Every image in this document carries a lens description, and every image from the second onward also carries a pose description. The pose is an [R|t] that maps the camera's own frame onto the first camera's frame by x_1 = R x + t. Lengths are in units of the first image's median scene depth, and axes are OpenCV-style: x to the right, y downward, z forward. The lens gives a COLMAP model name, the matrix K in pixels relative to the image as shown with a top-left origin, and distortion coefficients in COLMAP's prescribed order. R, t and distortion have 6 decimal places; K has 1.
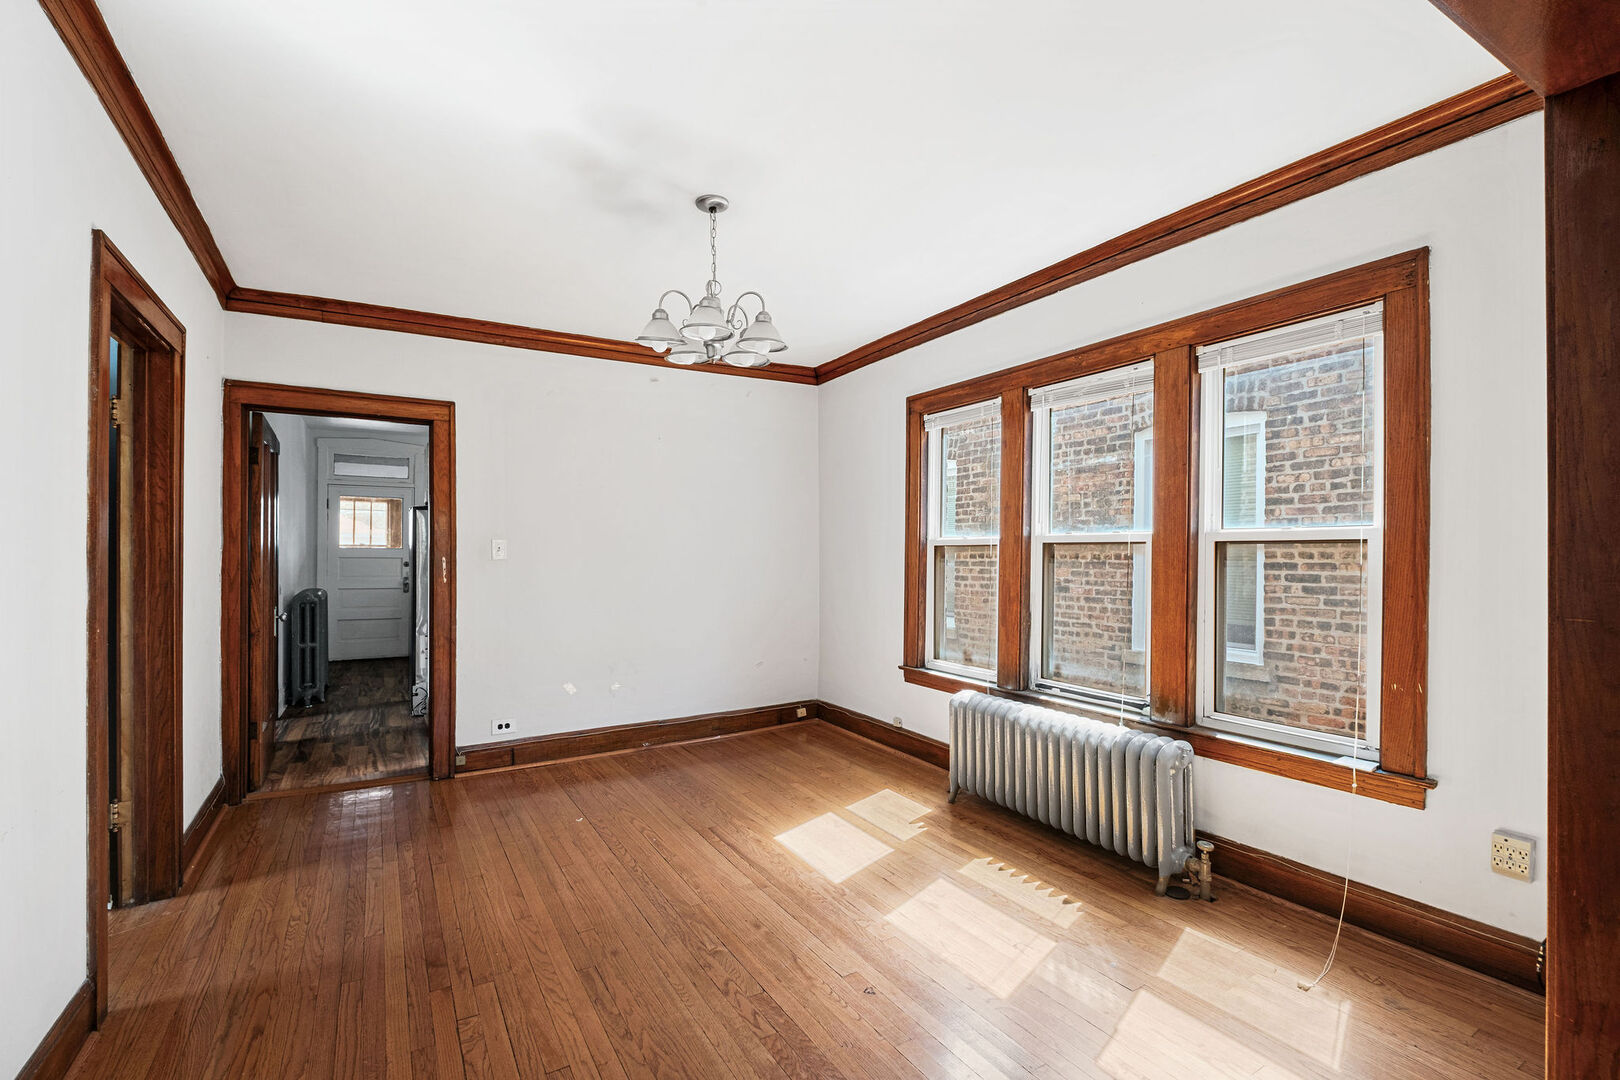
lens RADIAL K [[720.4, 0, 796.2], [0, 720.4, 551.3], [0, 0, 1]] dist [-0.000949, -0.000277]
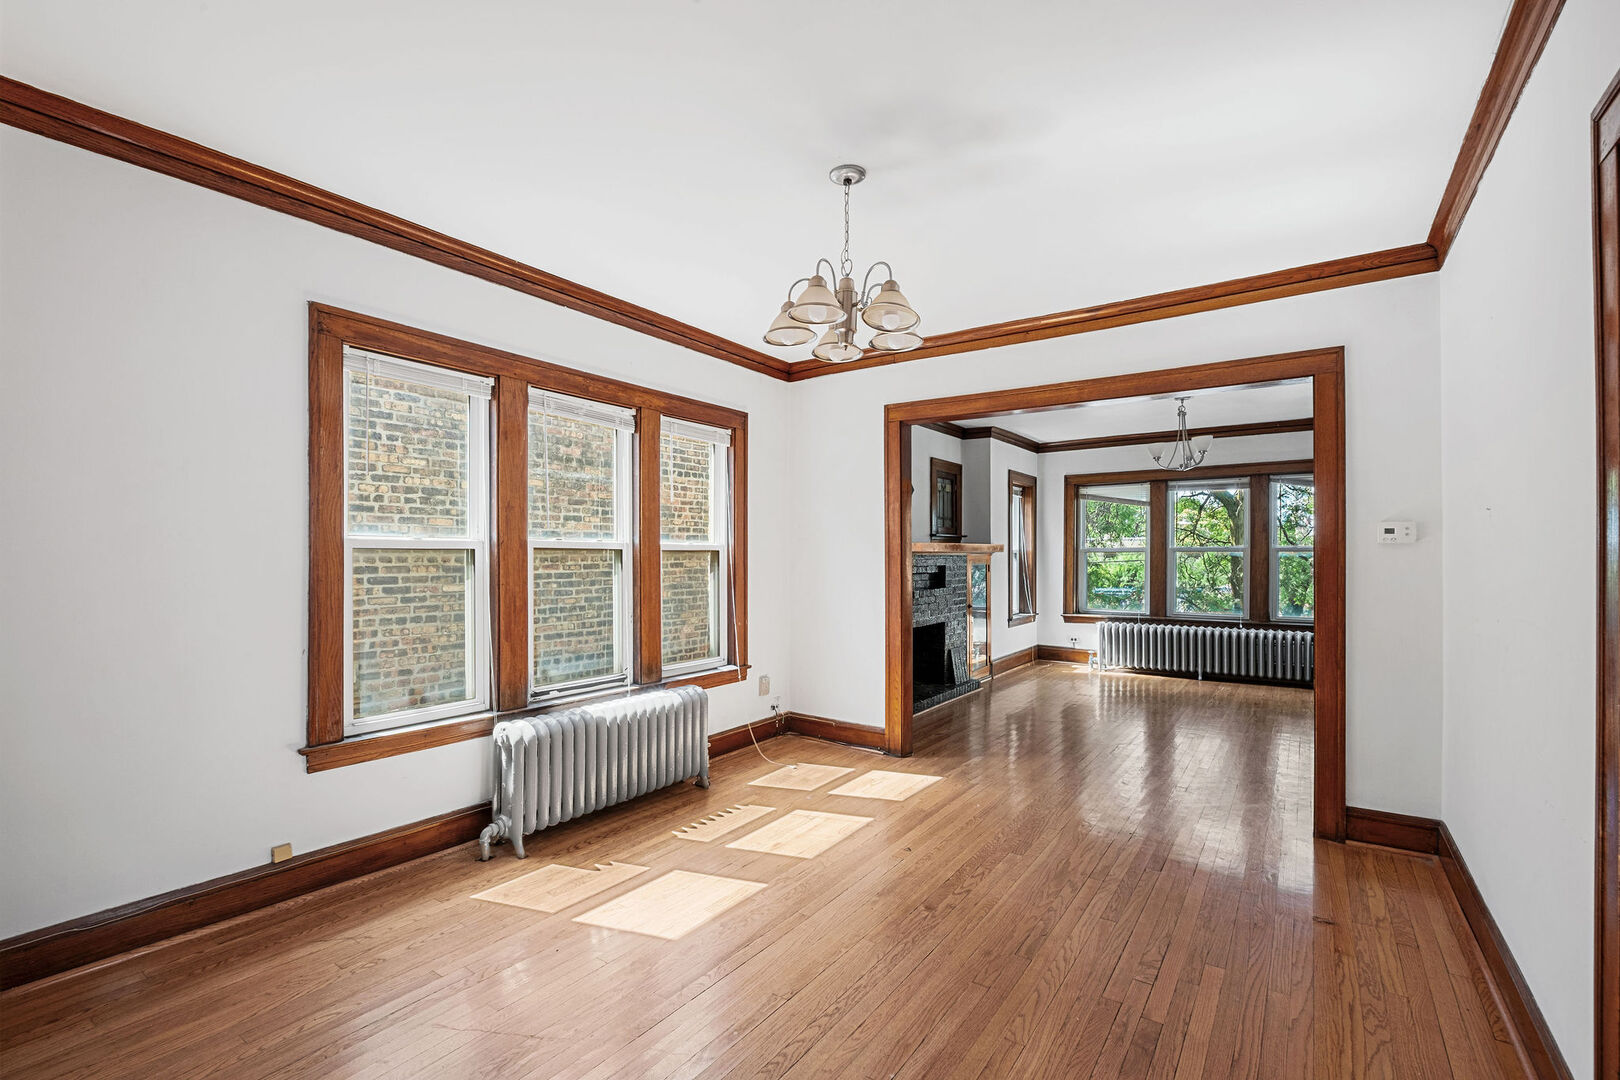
lens RADIAL K [[720.4, 0, 796.2], [0, 720.4, 551.3], [0, 0, 1]] dist [-0.000949, -0.000277]
pose [[-0.410628, 0.005821, 0.911784, -0.574609], [-0.003085, 0.999965, -0.007773, -0.000455], [-0.911798, -0.006005, -0.410595, 0.894500]]
